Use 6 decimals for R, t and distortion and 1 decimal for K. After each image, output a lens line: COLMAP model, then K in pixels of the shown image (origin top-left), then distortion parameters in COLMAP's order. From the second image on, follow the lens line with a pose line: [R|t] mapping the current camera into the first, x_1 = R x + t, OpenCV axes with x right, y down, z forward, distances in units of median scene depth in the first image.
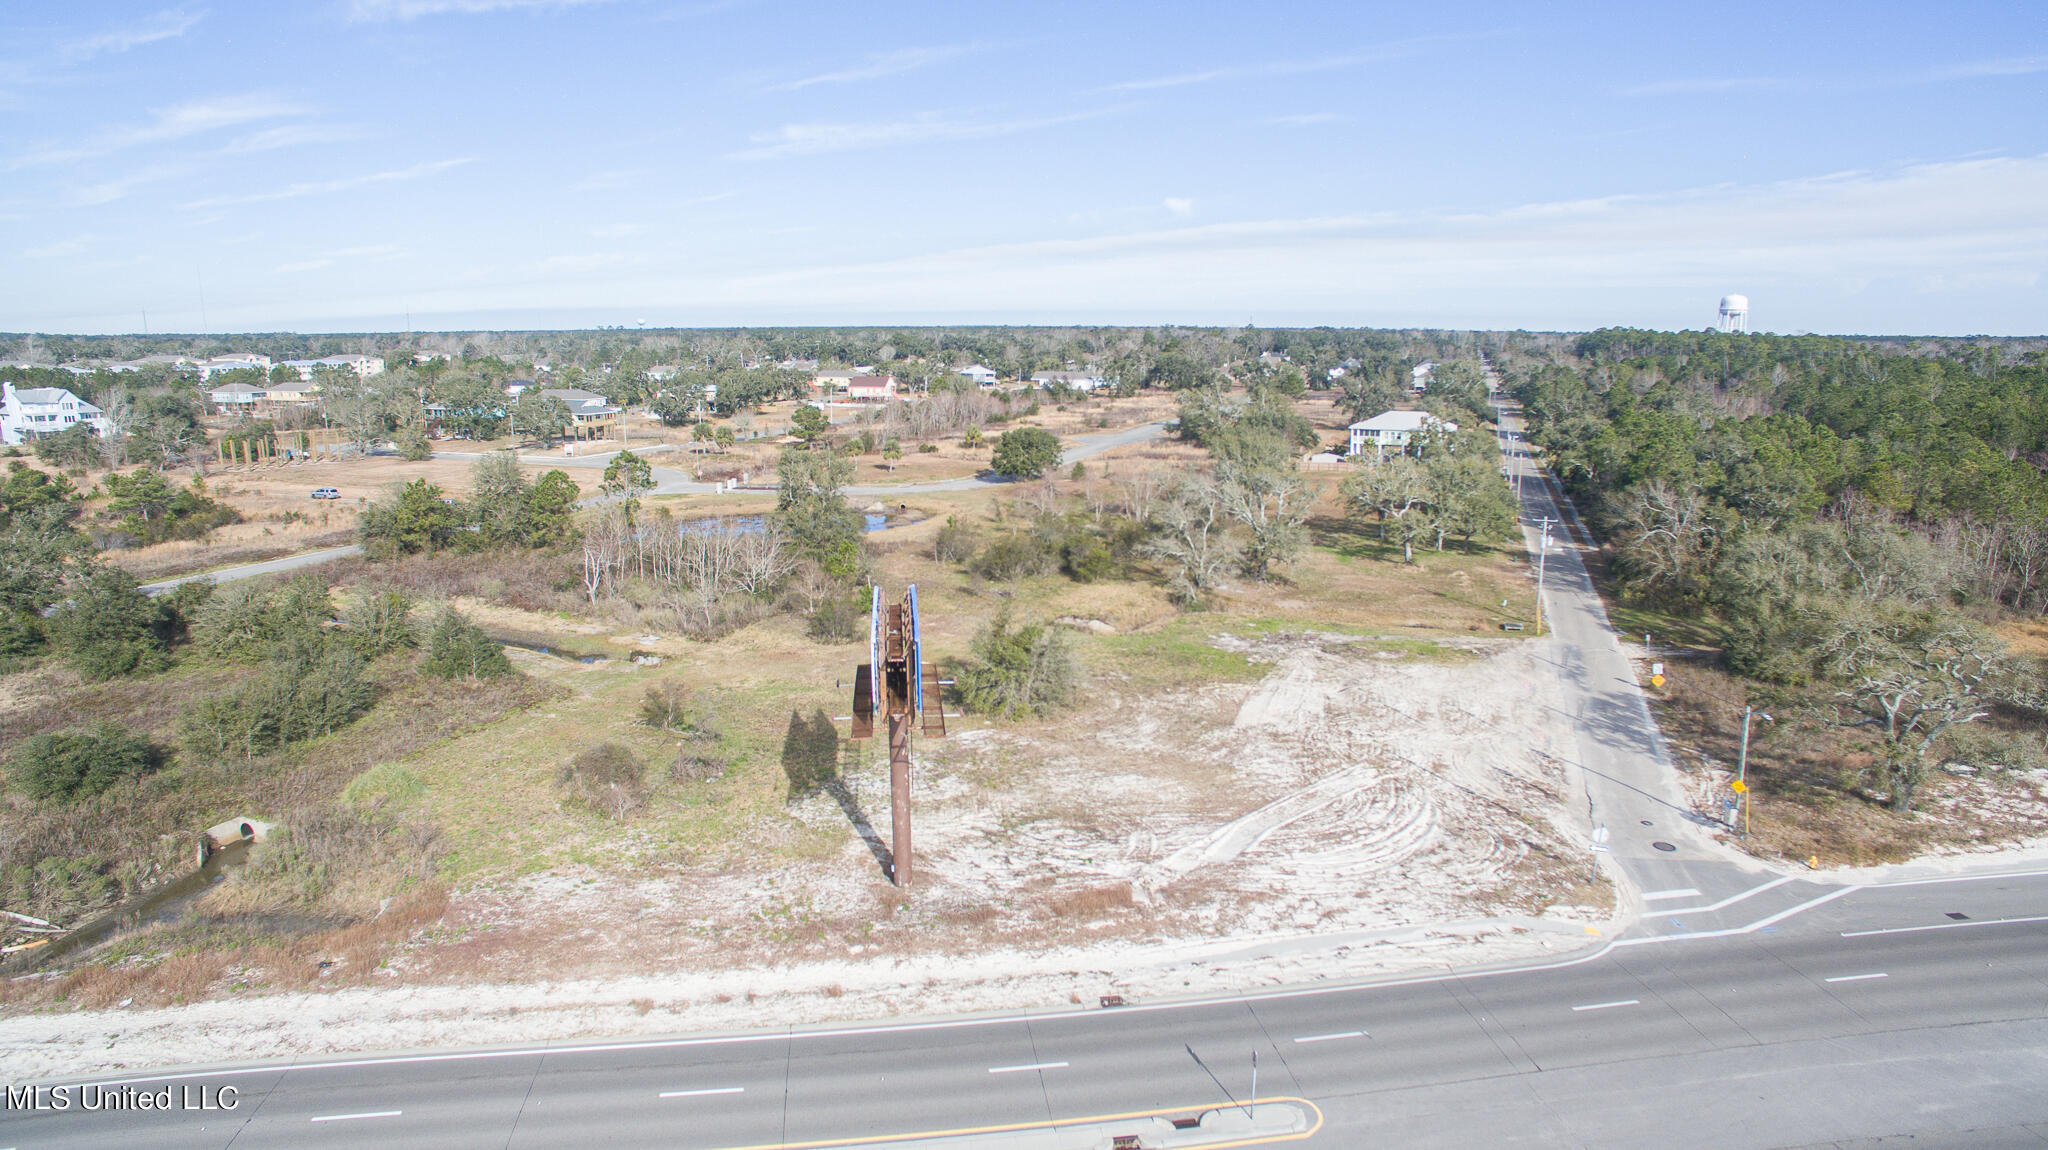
lens RADIAL K [[1184.7, 0, 1024.0], [0, 1184.7, 575.0], [0, 0, 1]] dist [-0.124761, 0.087272]
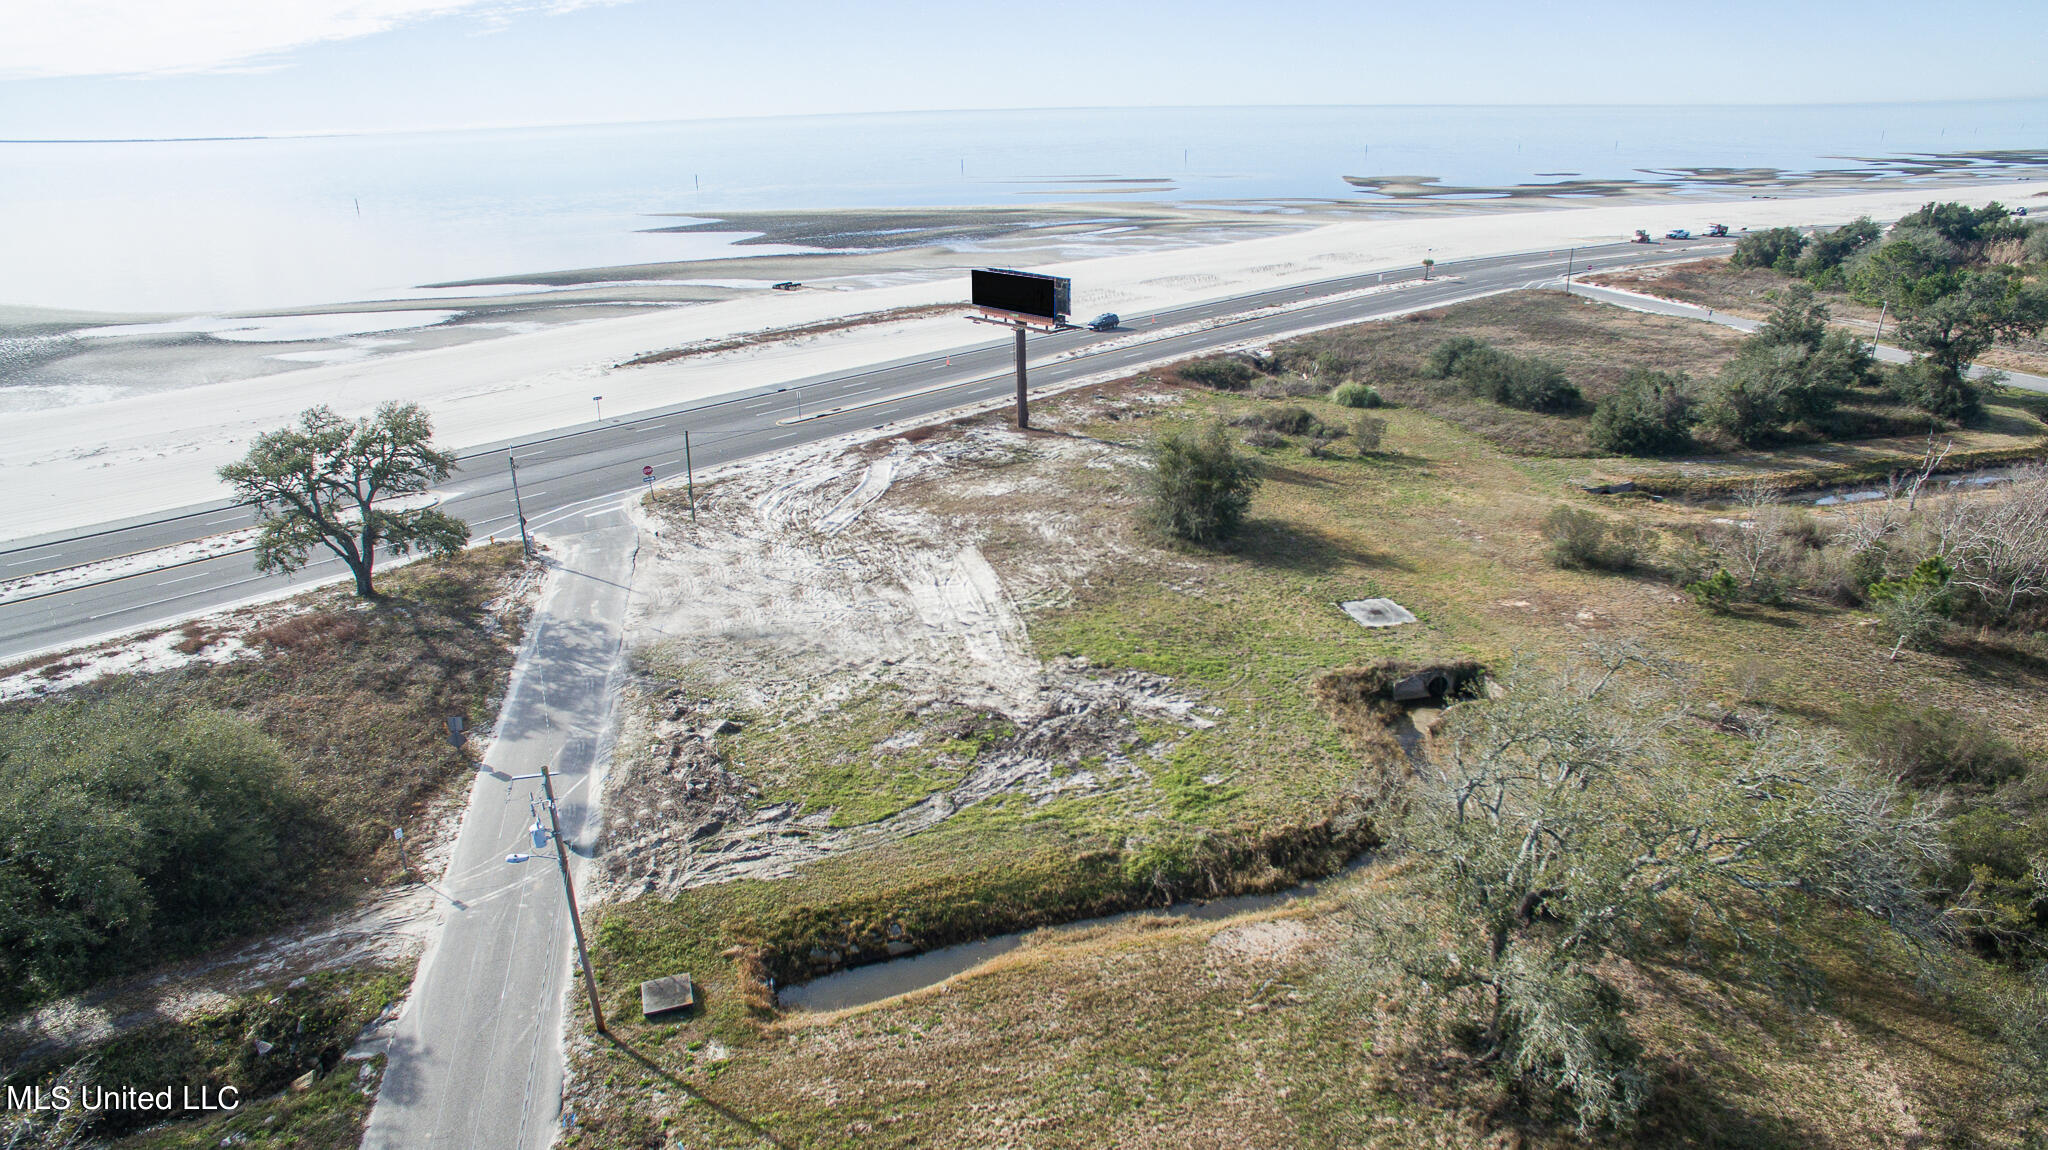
lens RADIAL K [[1184.7, 0, 1024.0], [0, 1184.7, 575.0], [0, 0, 1]] dist [-0.124761, 0.087272]
pose [[-0.821234, 0.226801, -0.523580, 0.470061], [-0.096934, 0.848816, 0.519726, -0.257398], [0.562298, 0.477569, -0.675092, 1.206387]]
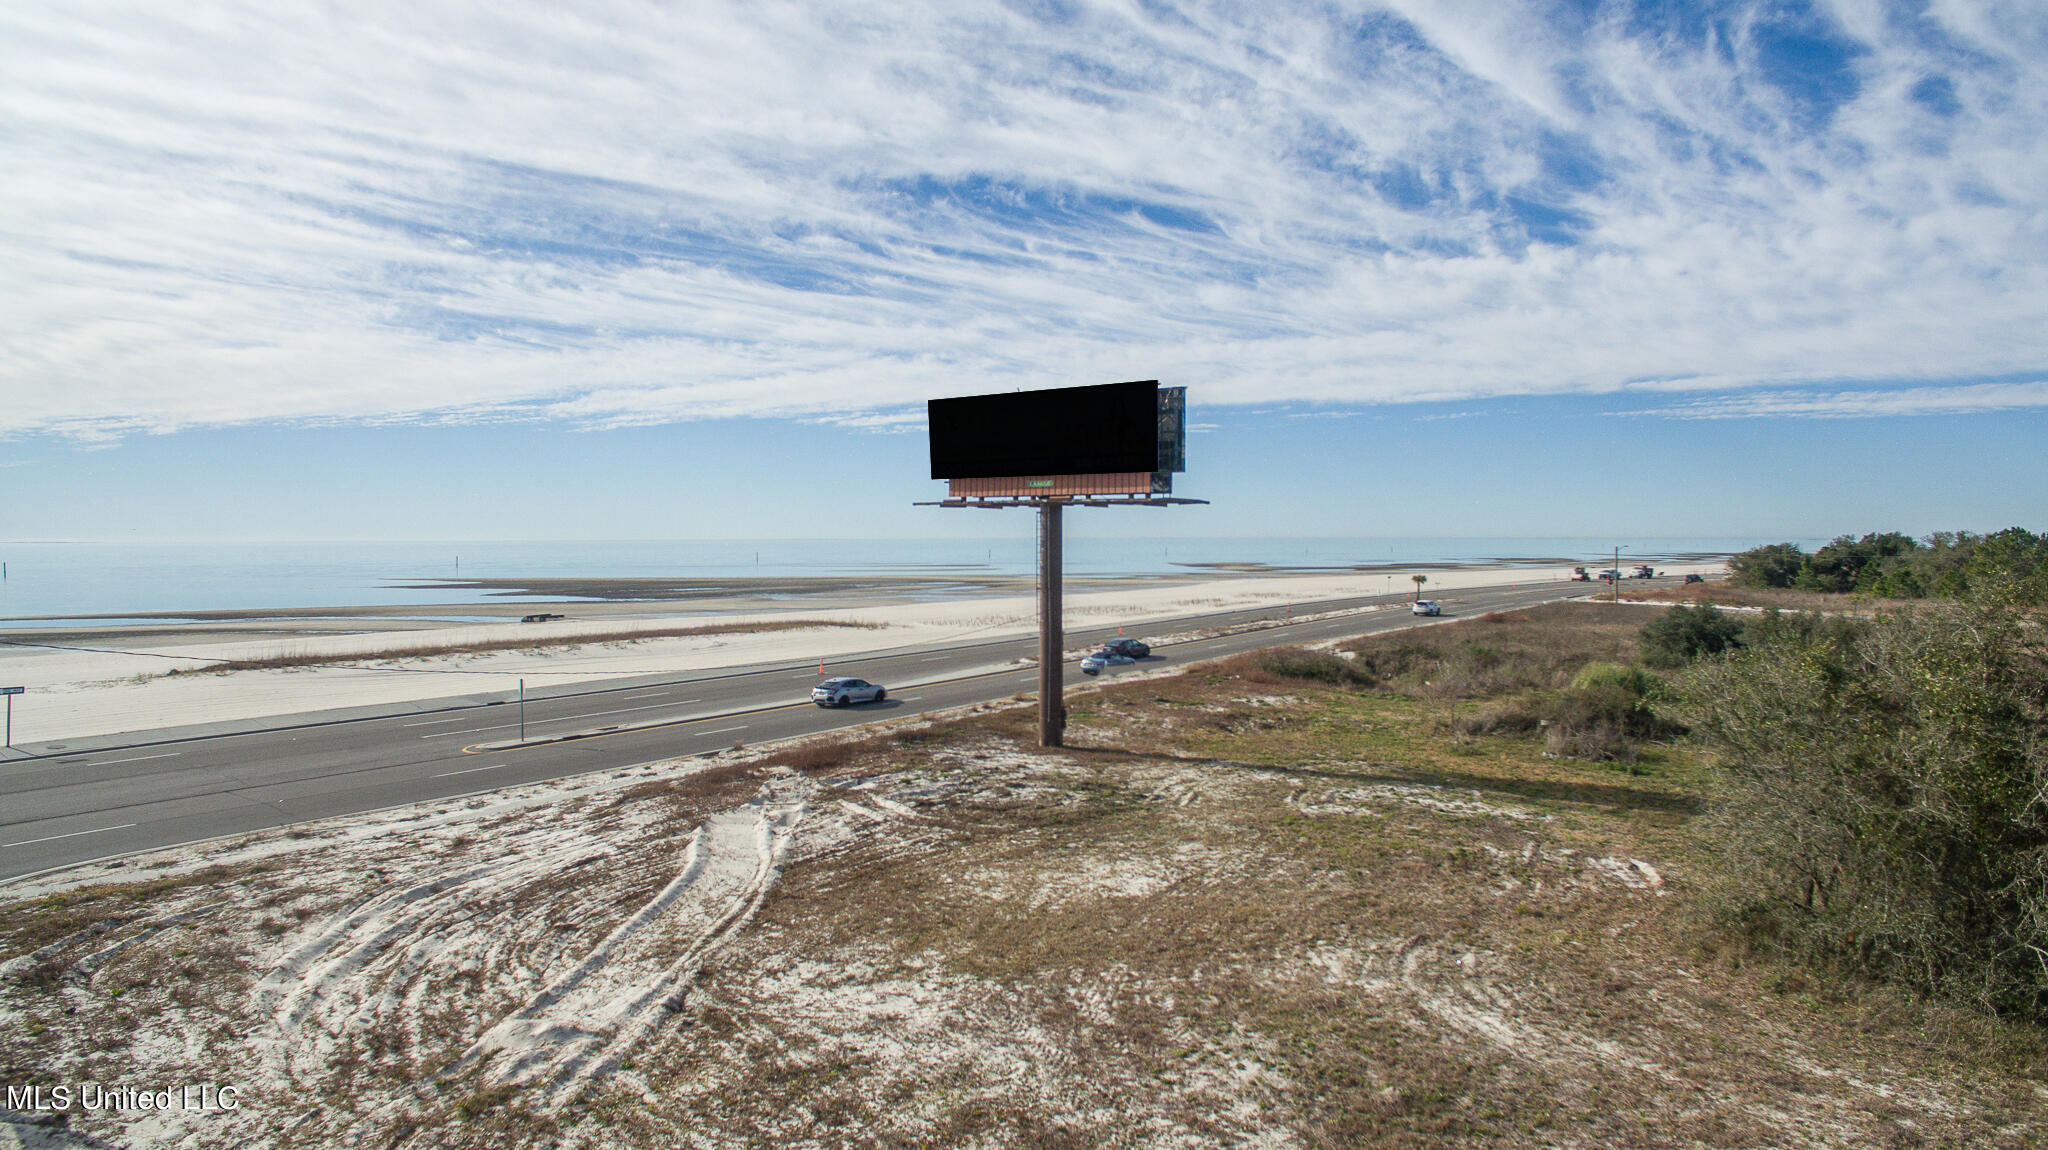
lens RADIAL K [[1184.7, 0, 1024.0], [0, 1184.7, 575.0], [0, 0, 1]] dist [-0.124761, 0.087272]
pose [[-0.702965, 0.022292, -0.710875, 0.245825], [-0.142814, 0.974727, 0.171791, 0.007255], [0.696739, 0.222286, -0.682015, 0.770411]]
